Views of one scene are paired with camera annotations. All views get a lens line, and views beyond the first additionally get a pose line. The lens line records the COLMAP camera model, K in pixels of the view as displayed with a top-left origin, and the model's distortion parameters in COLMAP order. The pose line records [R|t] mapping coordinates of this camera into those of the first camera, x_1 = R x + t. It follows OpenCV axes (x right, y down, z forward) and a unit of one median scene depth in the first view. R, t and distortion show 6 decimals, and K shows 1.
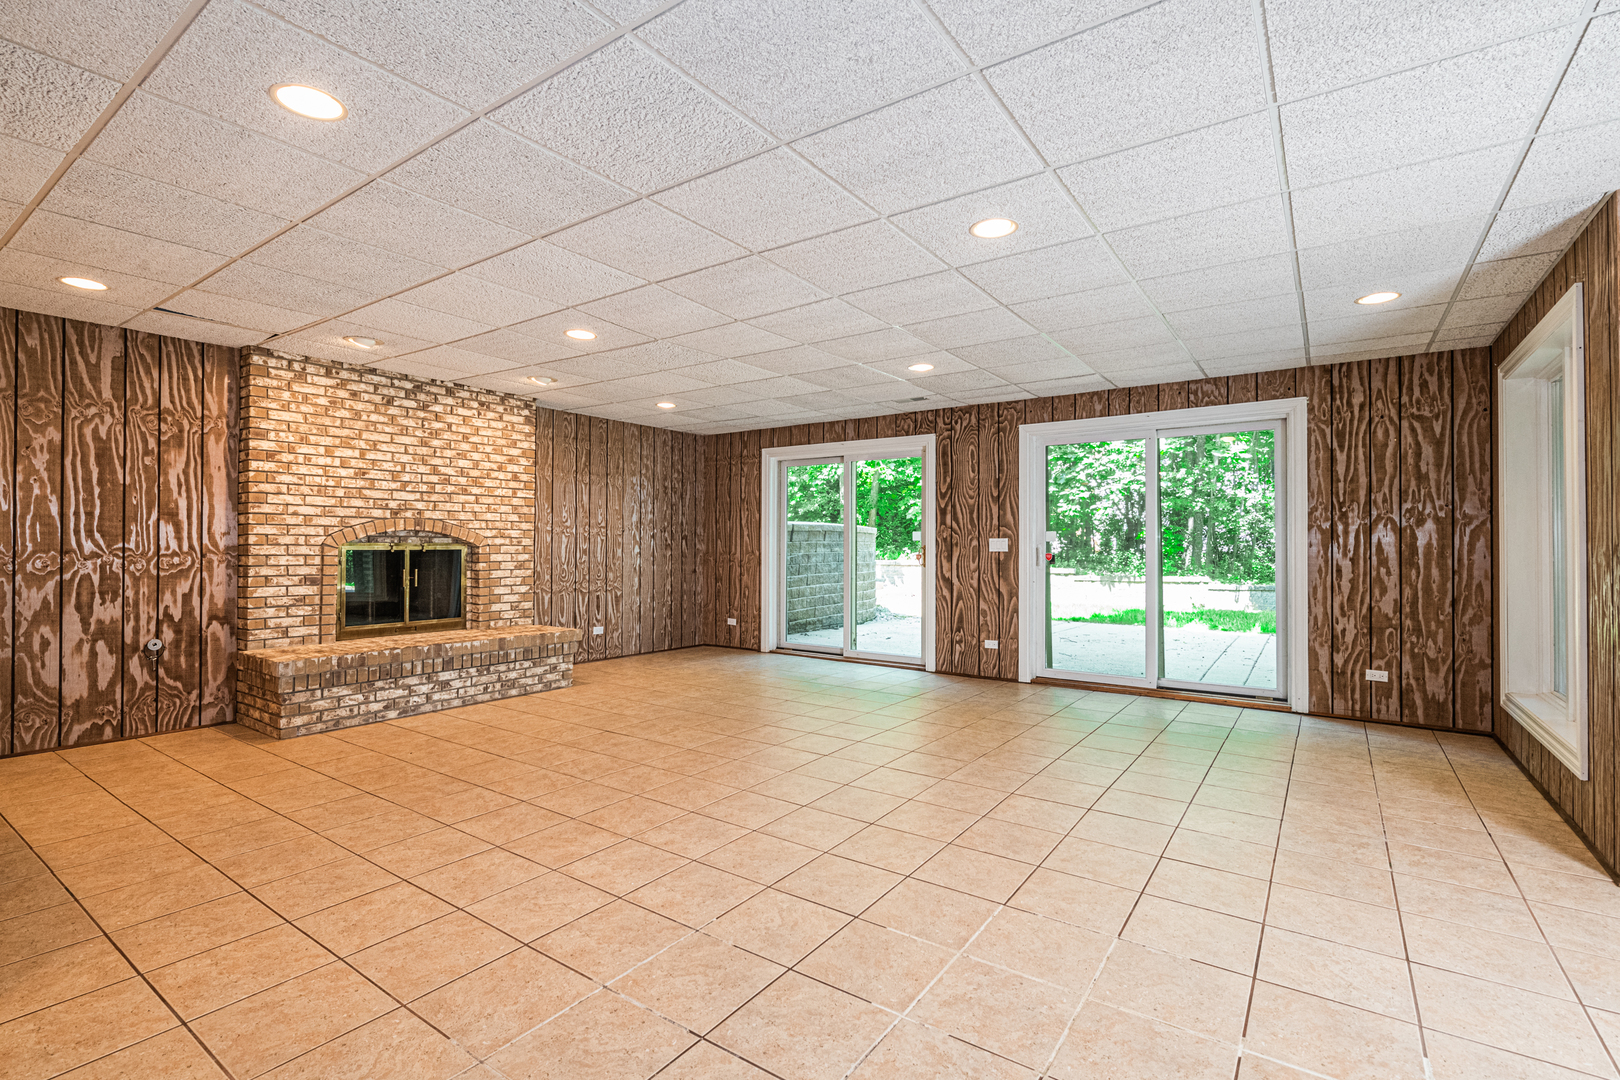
lens RADIAL K [[735.0, 0, 832.2], [0, 735.0, 536.9], [0, 0, 1]] dist [-0.001207, -0.000930]
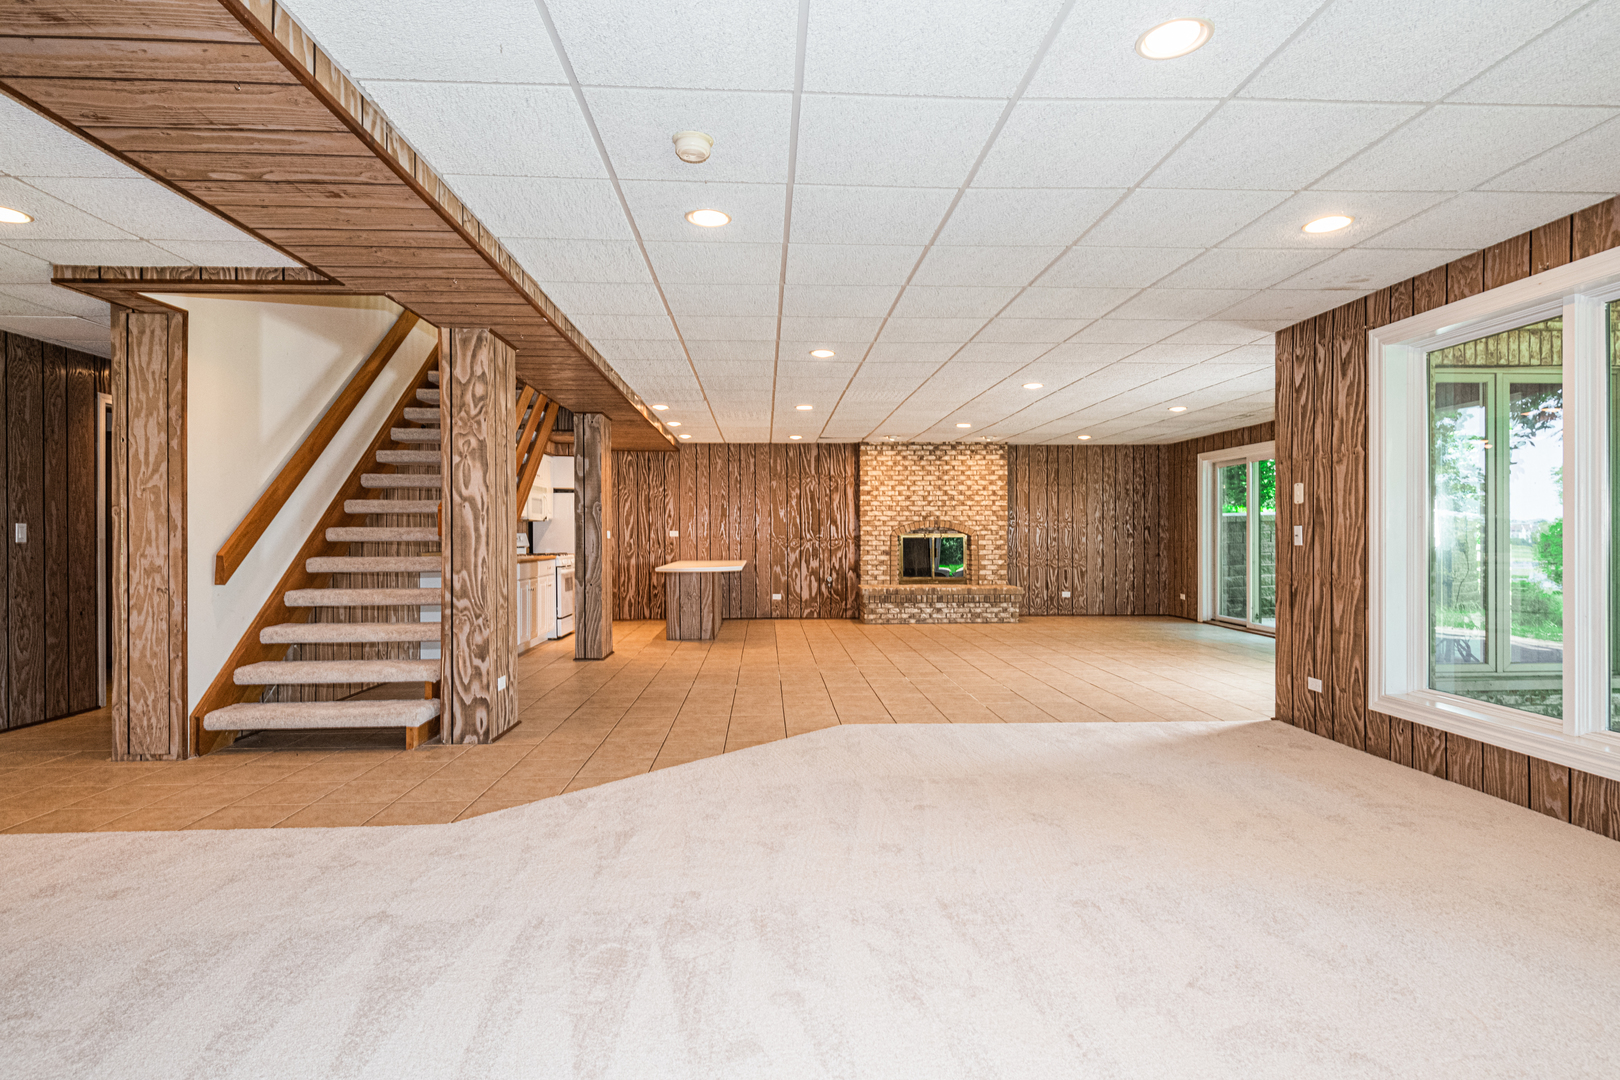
lens RADIAL K [[889.7, 0, 810.0], [0, 889.7, 535.5], [0, 0, 1]] dist [0.007569, -0.000439]
pose [[0.609879, -0.003875, -0.792485, 0.981332], [0.013629, 0.999891, 0.005599, -0.004492], [0.792377, -0.014215, 0.609866, -0.584961]]
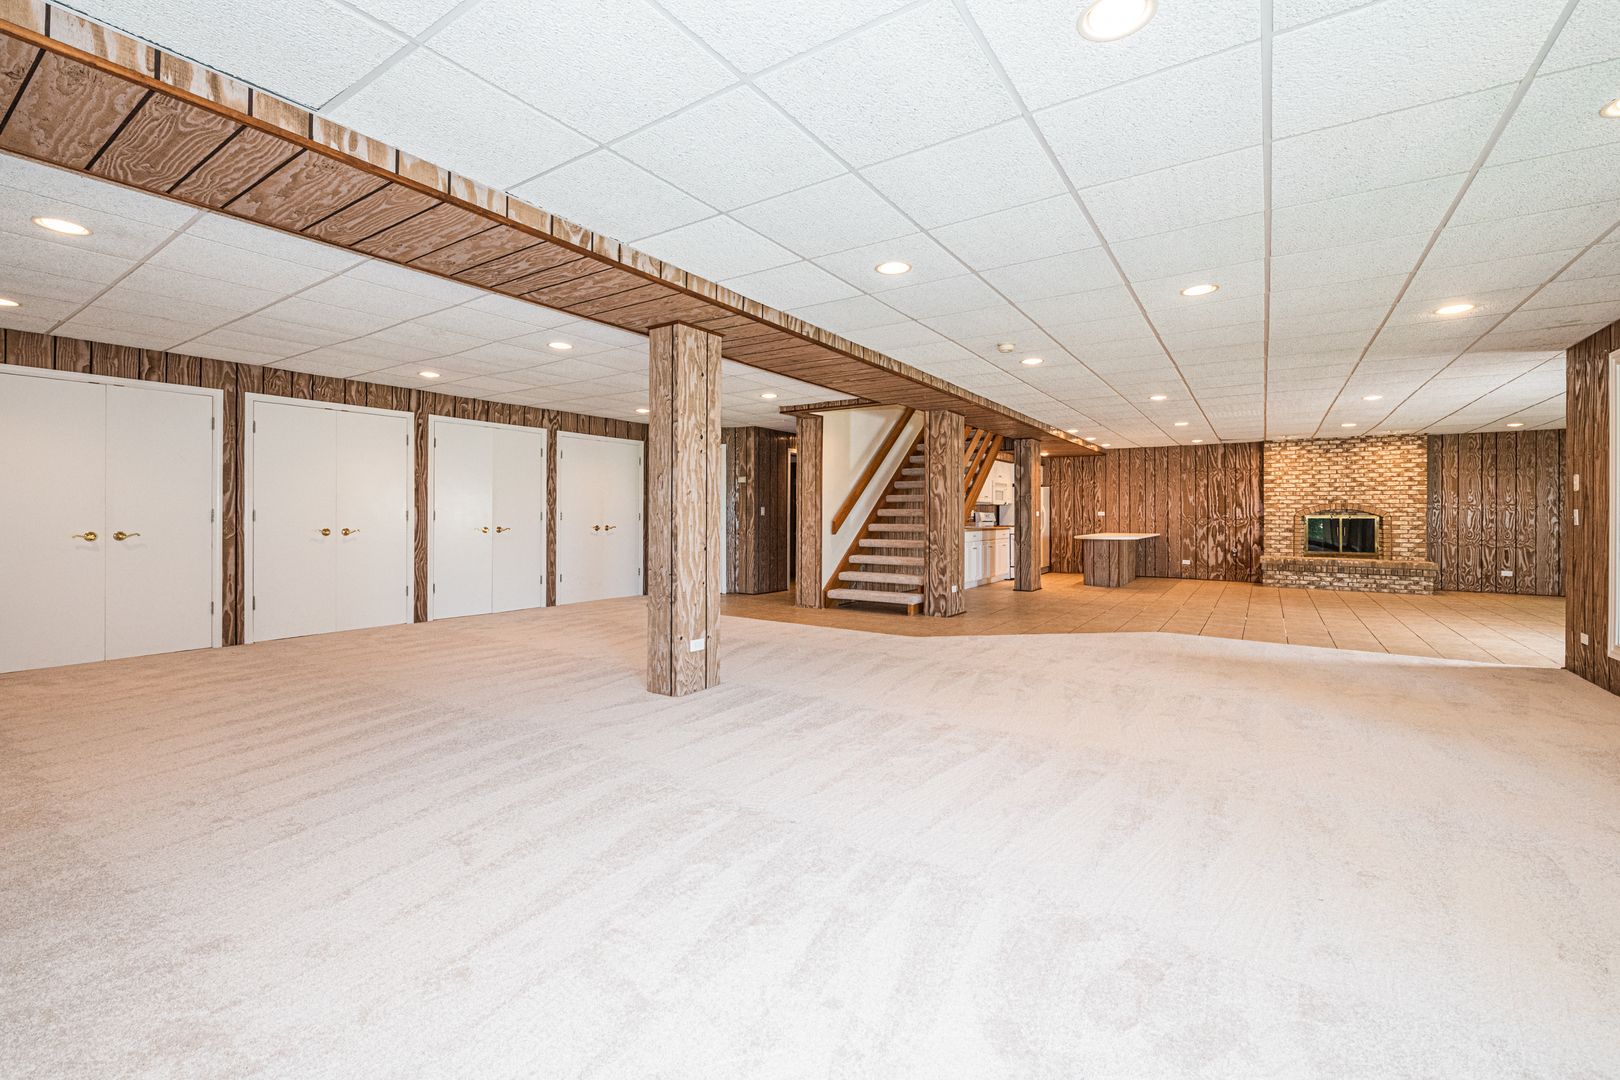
lens RADIAL K [[687.2, 0, 759.3], [0, 687.2, 511.6], [0, 0, 1]] dist [-0.011618, -0.000688]
pose [[-0.031698, -0.006467, -0.999477, 1.453119], [0.007127, 0.999952, -0.006696, -0.000831], [0.999472, -0.007336, -0.031651, -0.625899]]
